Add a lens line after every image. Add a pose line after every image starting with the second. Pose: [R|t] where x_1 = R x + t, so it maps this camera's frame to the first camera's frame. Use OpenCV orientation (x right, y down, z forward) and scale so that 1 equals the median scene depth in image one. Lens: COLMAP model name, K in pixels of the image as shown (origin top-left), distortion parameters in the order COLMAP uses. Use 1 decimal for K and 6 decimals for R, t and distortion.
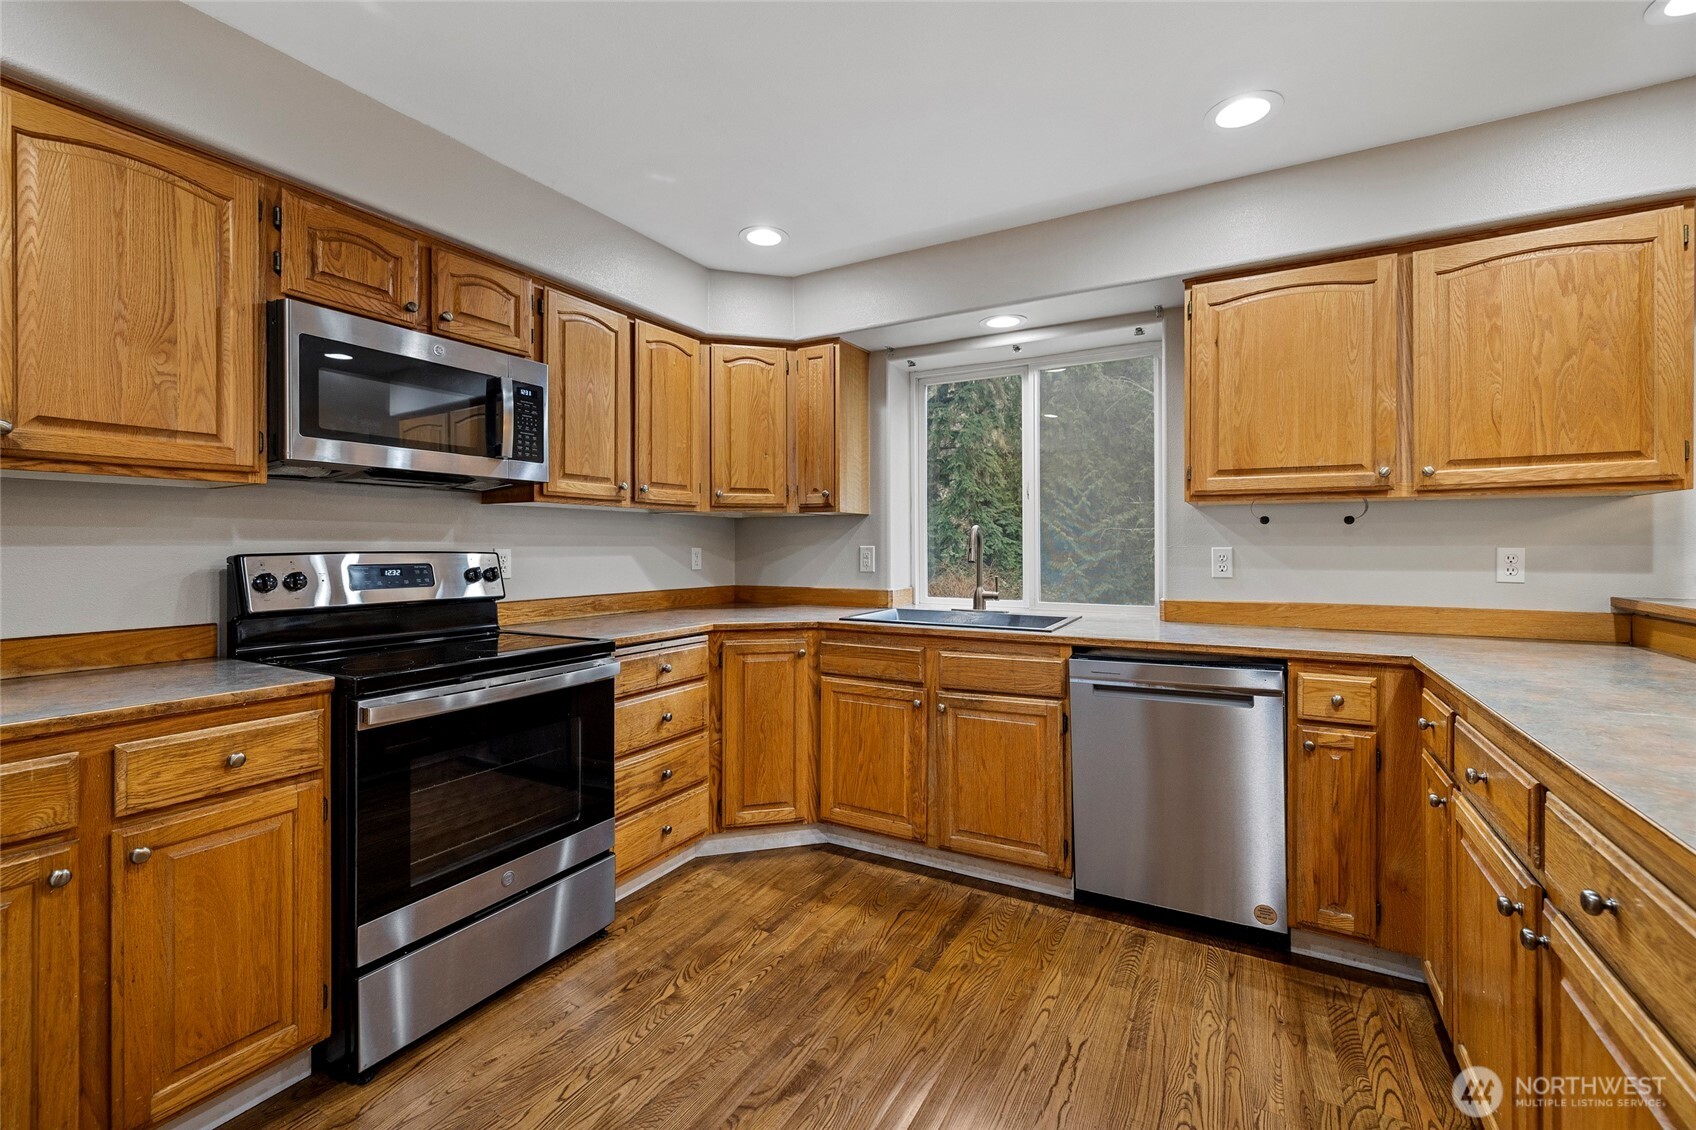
lens RADIAL K [[715.2, 0, 837.4], [0, 715.2, 548.5], [0, 0, 1]] dist [-0.000768, -0.000036]
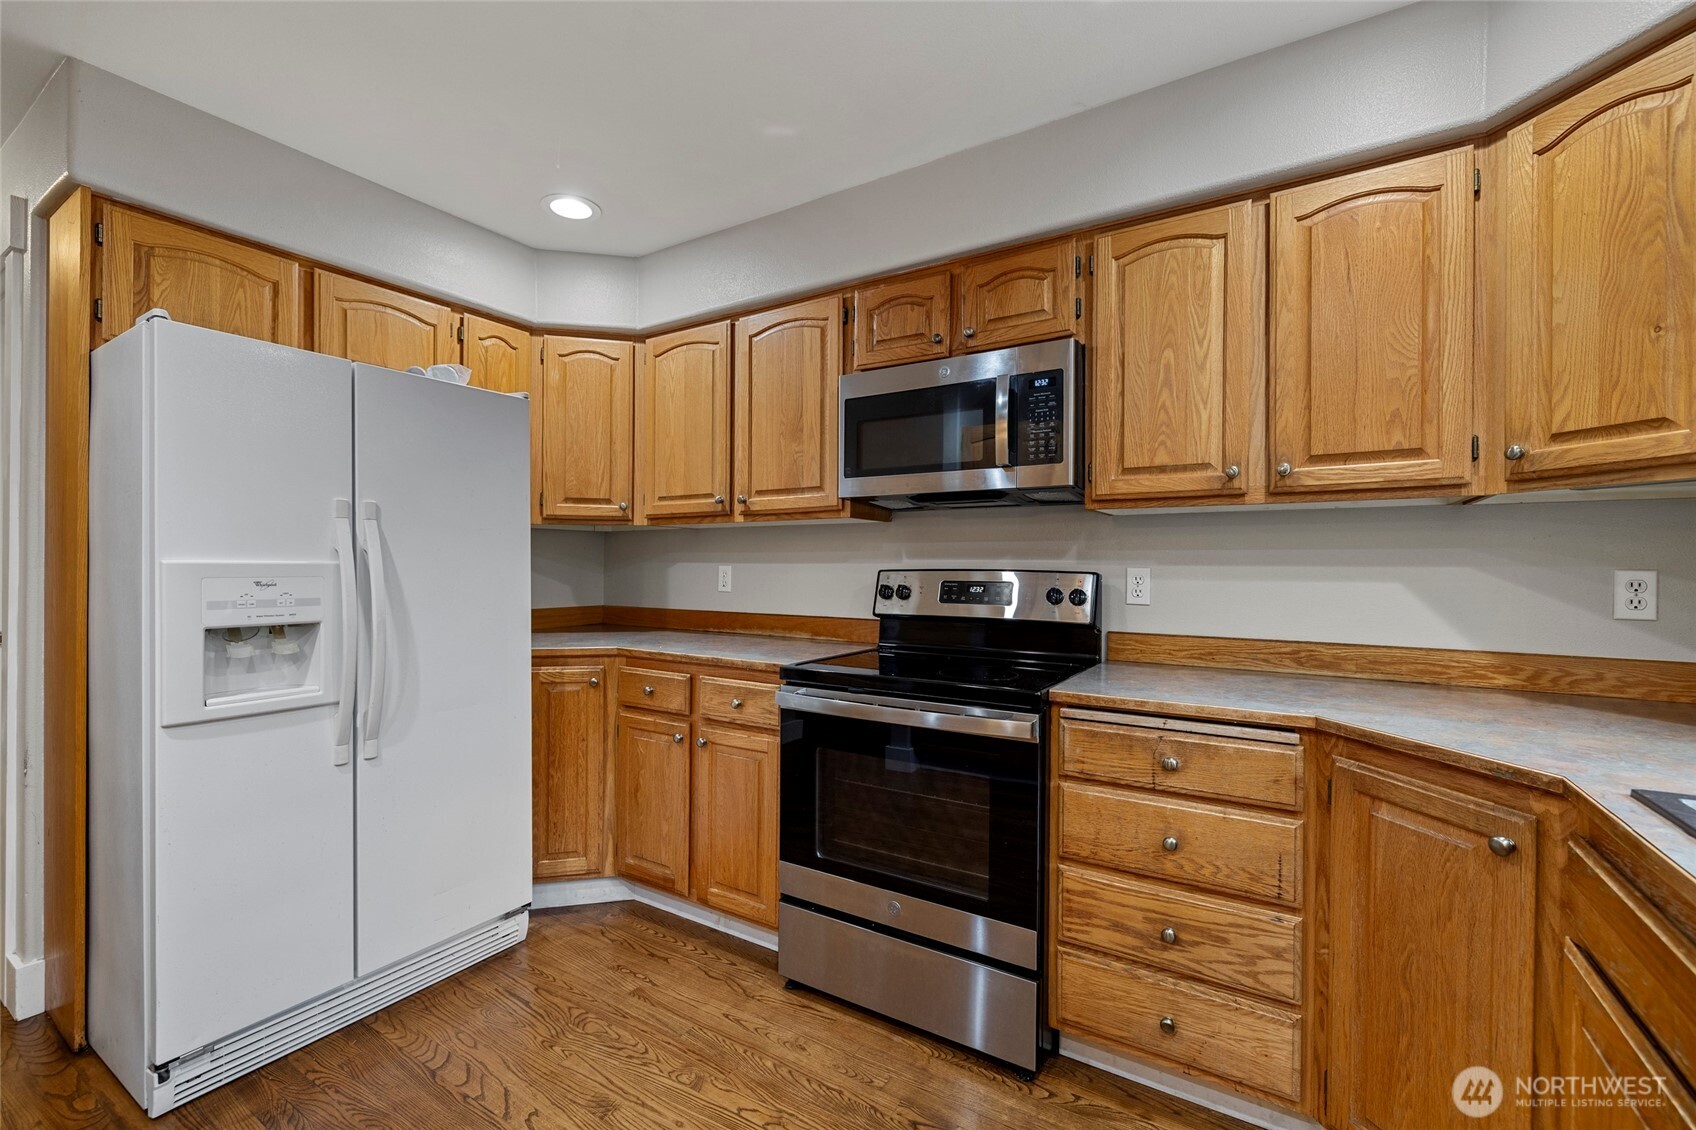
lens RADIAL K [[737.5, 0, 848.0], [0, 737.5, 565.0], [0, 0, 1]] dist [0.000728, 0.000284]
pose [[-0.048671, 0.003603, -0.998808, 0.434065], [-0.006186, 0.999973, 0.003909, -0.004943], [0.998796, 0.006369, -0.048648, 0.795339]]
